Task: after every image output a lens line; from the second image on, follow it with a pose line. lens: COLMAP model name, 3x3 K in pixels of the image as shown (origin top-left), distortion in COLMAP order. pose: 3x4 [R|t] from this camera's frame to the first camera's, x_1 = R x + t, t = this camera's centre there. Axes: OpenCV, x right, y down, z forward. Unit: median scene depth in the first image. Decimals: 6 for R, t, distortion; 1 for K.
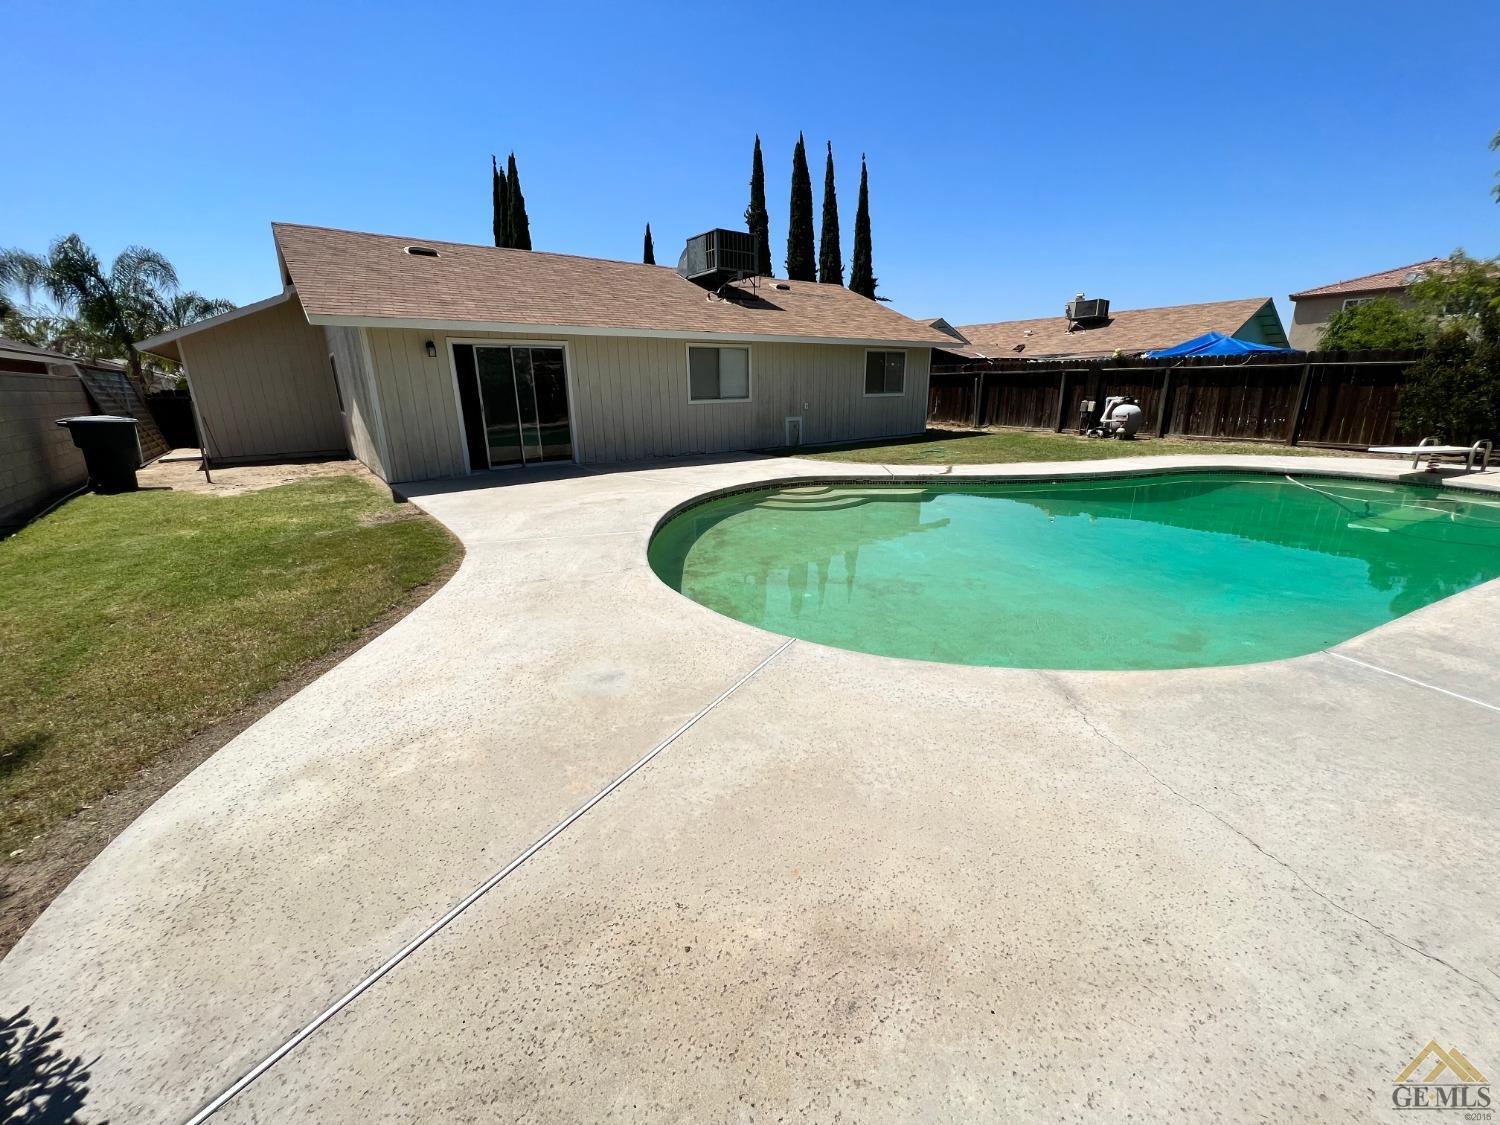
lens RADIAL K [[598.2, 0, 748.8], [0, 598.2, 567.0], [0, 0, 1]] dist [-0.000345, -0.000941]
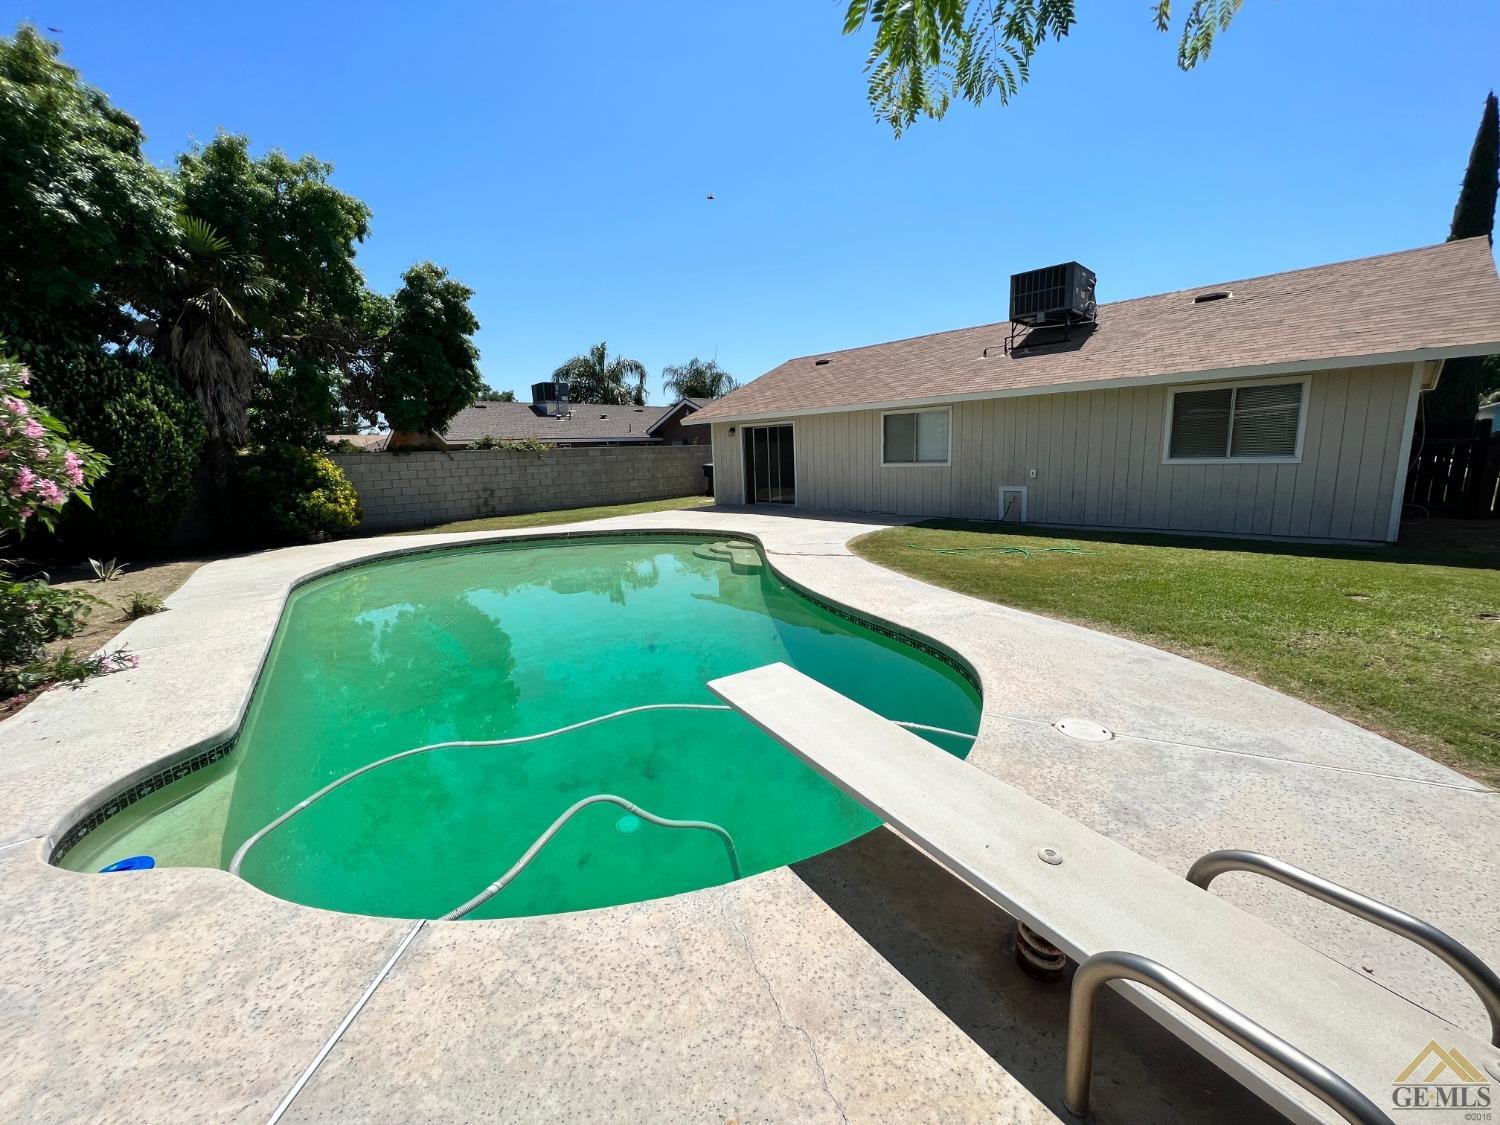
lens RADIAL K [[598.2, 0, 749.8], [0, 598.2, 556.6], [0, 0, 1]] dist [-0.000345, -0.000941]
pose [[0.150107, 0.181359, -0.971894, 0.949602], [-0.258786, 0.955966, 0.138418, -0.210461], [0.954200, 0.230735, 0.190430, 0.622754]]
